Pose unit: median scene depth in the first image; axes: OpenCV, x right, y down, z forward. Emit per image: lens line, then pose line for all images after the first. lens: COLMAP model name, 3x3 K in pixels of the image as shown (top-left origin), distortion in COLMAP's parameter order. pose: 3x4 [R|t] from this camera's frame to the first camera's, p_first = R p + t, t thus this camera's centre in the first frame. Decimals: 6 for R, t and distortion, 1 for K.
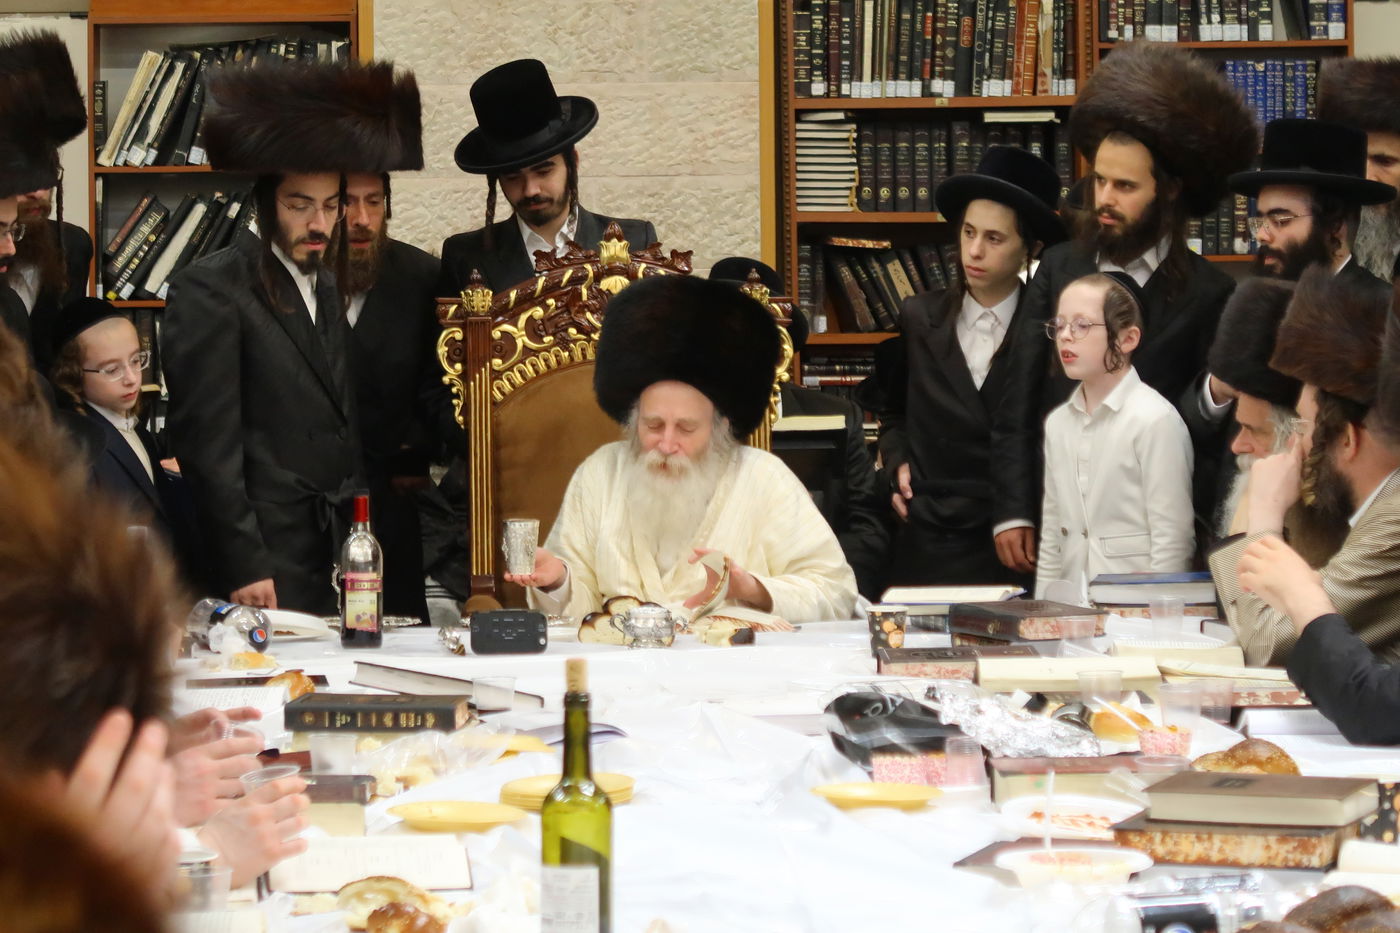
lens RADIAL K [[5018.5, 0, 666.4], [0, 5018.5, 468.0], [0, 0, 1]] dist [0.088687, -1.302455]
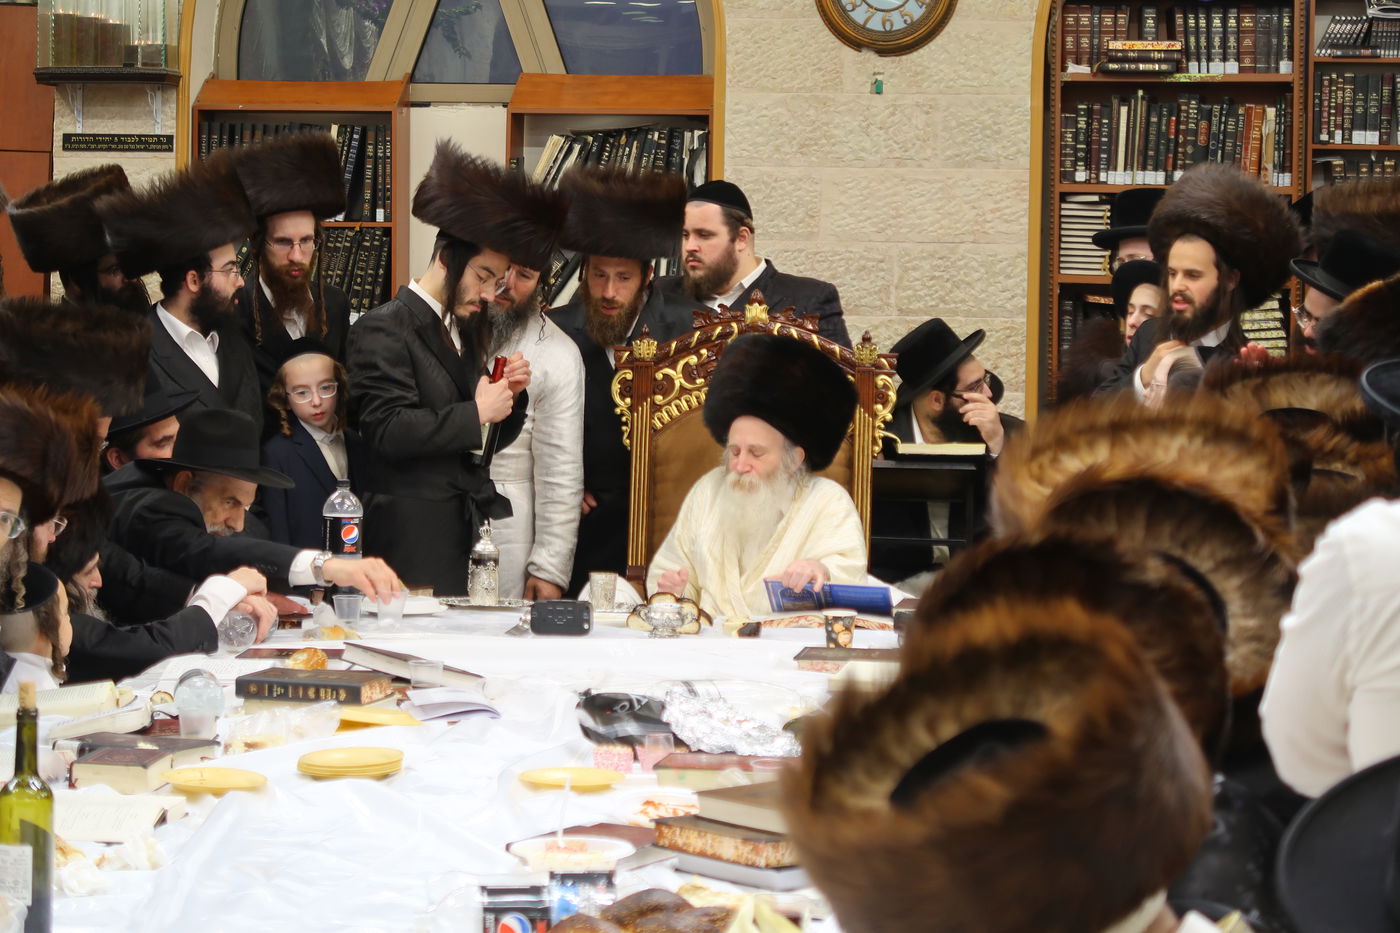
lens RADIAL K [[3958.2, 0, 675.3], [0, 3958.2, 464.4], [0, 0, 1]] dist [0.024906, -0.319840]
pose [[0.982408, 0.036747, -0.183095, 0.115279], [-0.035135, 0.999310, 0.012045, -0.012366], [0.183412, -0.005400, 0.983021, 0.013687]]
